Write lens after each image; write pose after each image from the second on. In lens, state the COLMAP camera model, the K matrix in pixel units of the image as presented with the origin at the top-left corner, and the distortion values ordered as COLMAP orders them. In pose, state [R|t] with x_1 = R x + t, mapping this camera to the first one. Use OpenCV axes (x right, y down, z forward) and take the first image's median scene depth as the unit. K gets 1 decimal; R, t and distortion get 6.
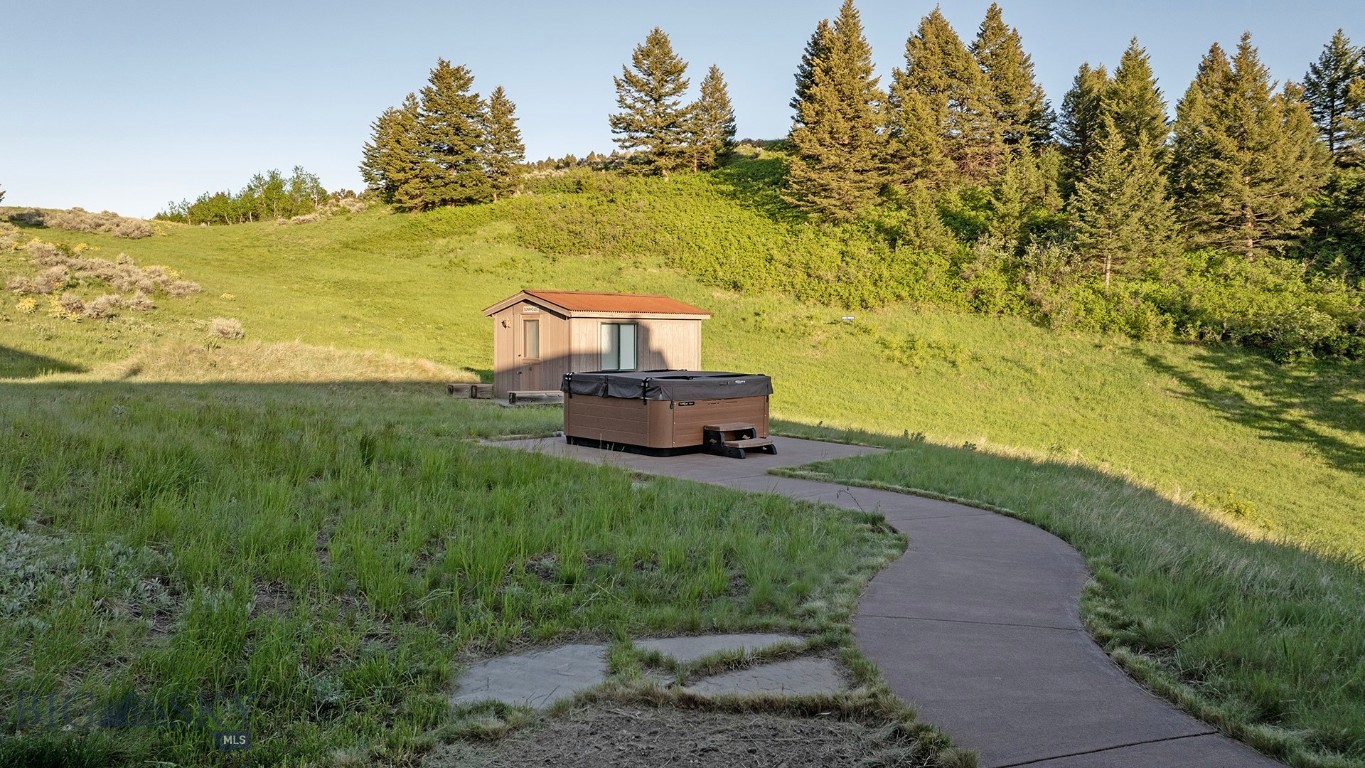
lens RADIAL K [[963.1, 0, 684.0], [0, 963.1, 385.2], [0, 0, 1]] dist [-0.009318, -0.004011]
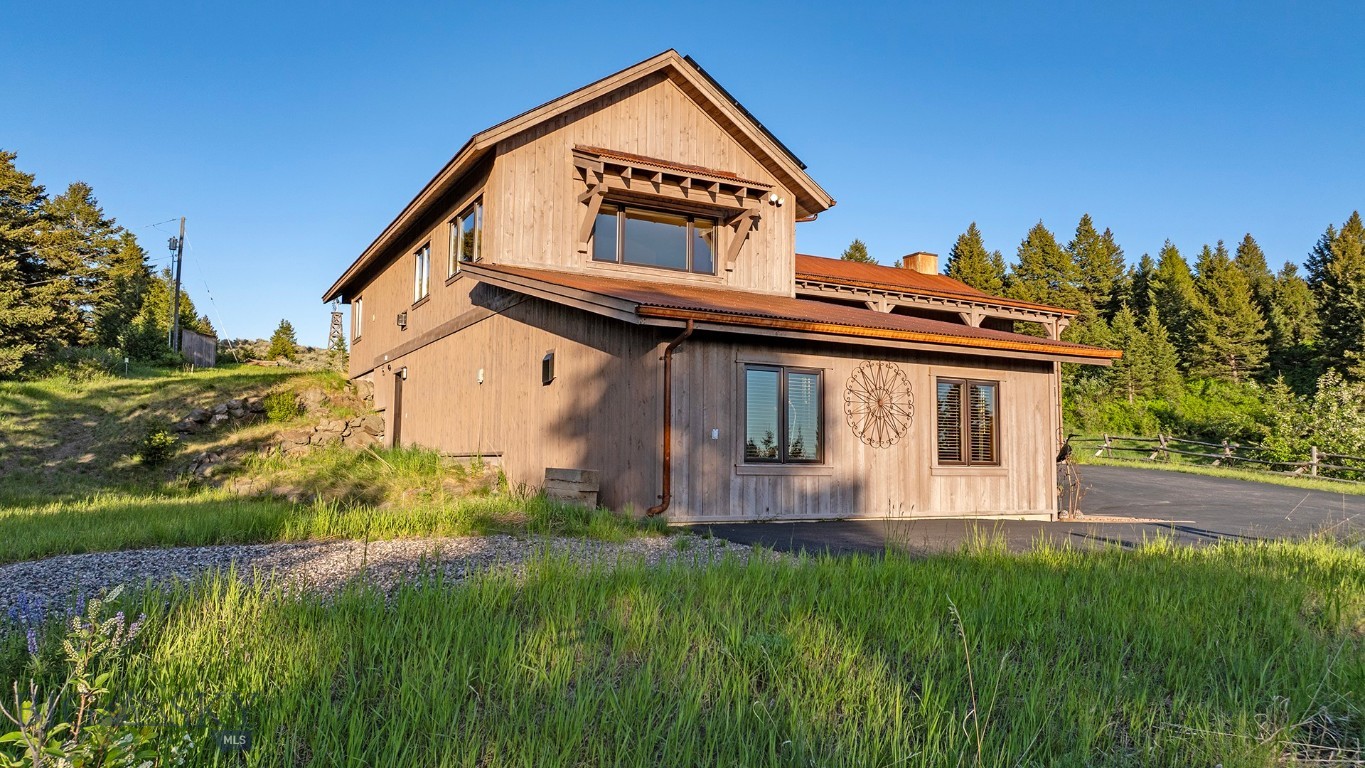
lens RADIAL K [[963.1, 0, 682.4], [0, 963.1, 382.4], [0, 0, 1]] dist [-0.009318, -0.004011]
pose [[0.963538, -0.020803, -0.266762, 0.155363], [-0.019804, 0.988694, -0.148633, 0.108496], [0.266838, 0.148496, 0.952232, -0.675794]]
